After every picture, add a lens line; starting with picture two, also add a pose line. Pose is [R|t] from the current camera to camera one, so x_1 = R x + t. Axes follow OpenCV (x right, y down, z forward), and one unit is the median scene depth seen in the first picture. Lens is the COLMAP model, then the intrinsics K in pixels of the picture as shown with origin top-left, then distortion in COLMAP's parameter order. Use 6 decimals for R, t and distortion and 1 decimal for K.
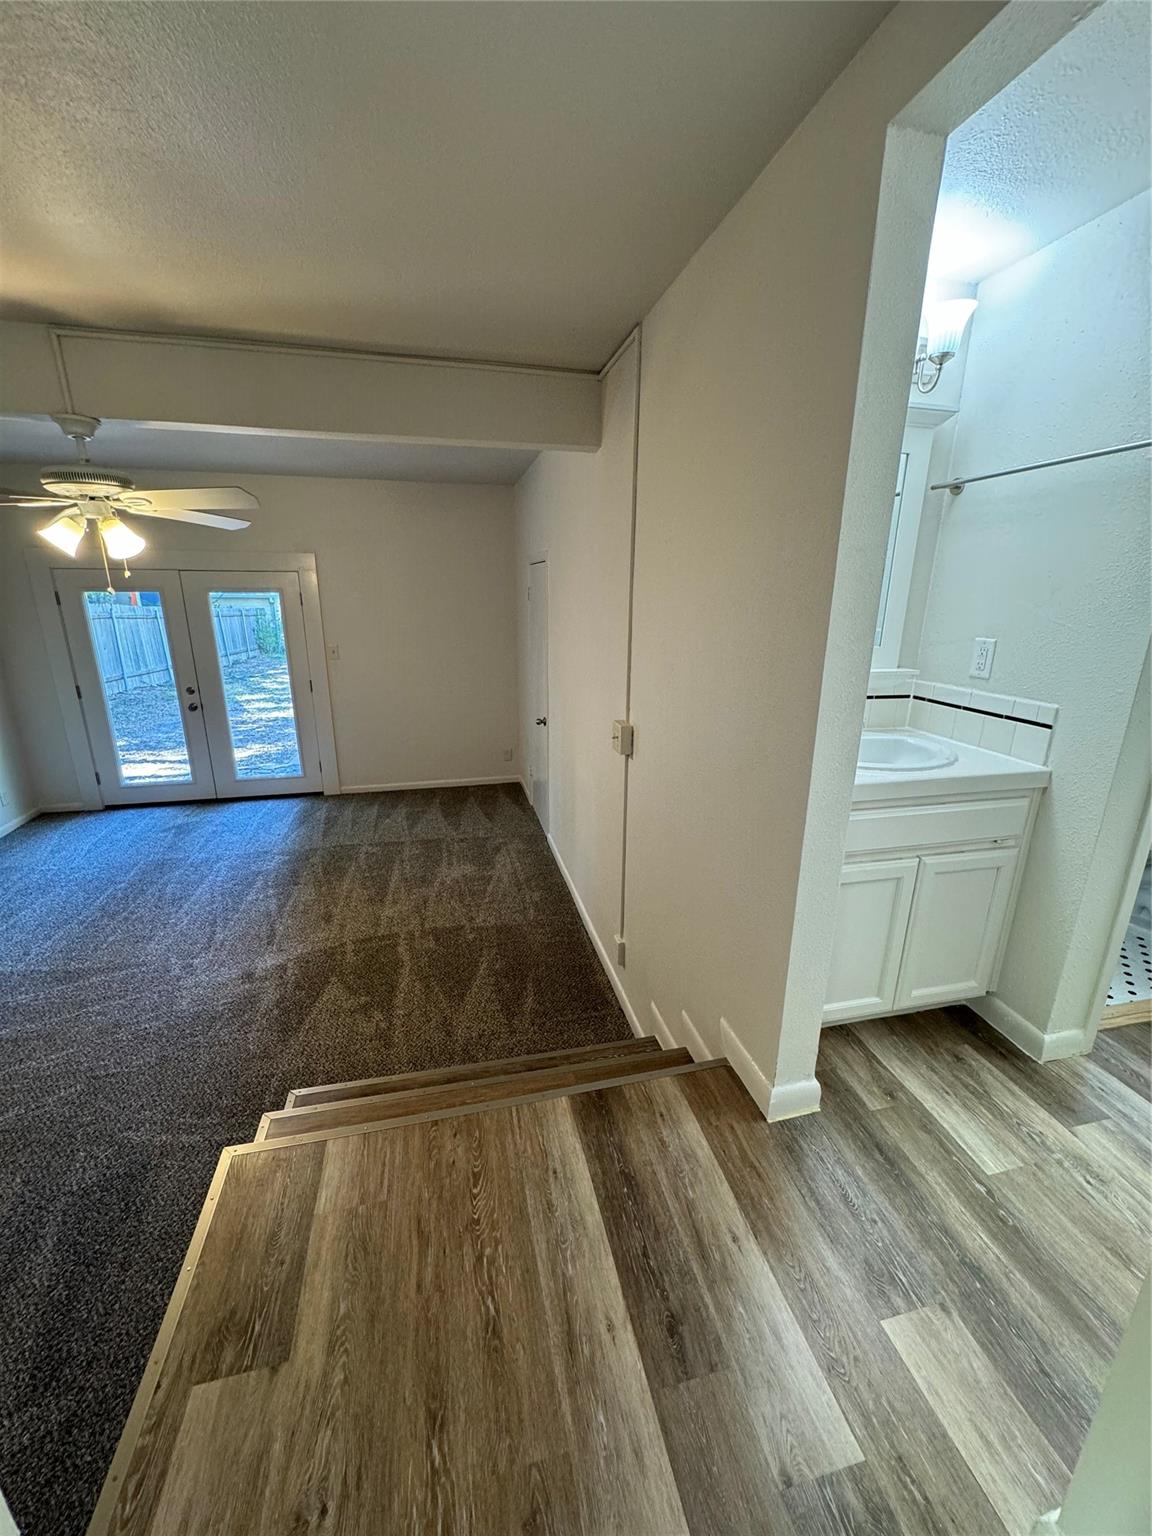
lens RADIAL K [[613.1, 0, 577.6], [0, 613.1, 764.3], [0, 0, 1]] dist [-0.002528, 0.000688]
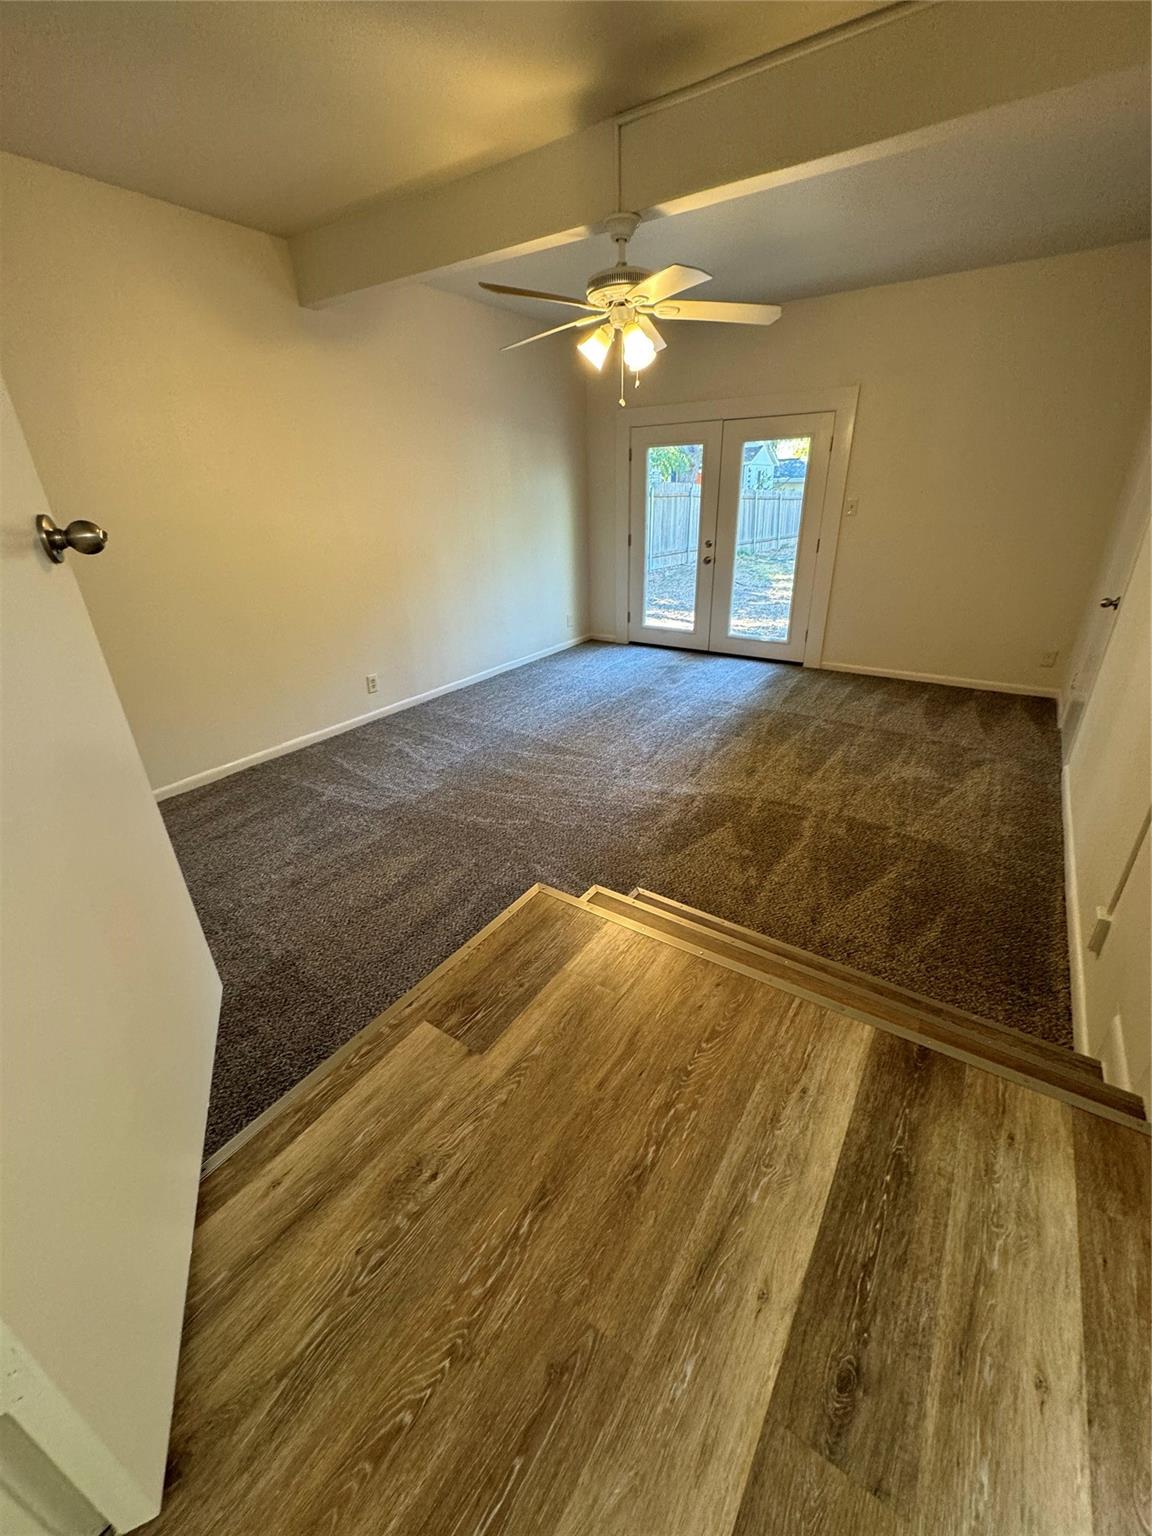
lens RADIAL K [[613.1, 0, 577.6], [0, 613.1, 764.3], [0, 0, 1]] dist [-0.002528, 0.000688]
pose [[0.675657, 0.284736, -0.680010, 0.083044], [-0.175822, 0.958023, 0.226449, 0.079750], [0.715943, -0.033441, 0.697357, 0.143915]]
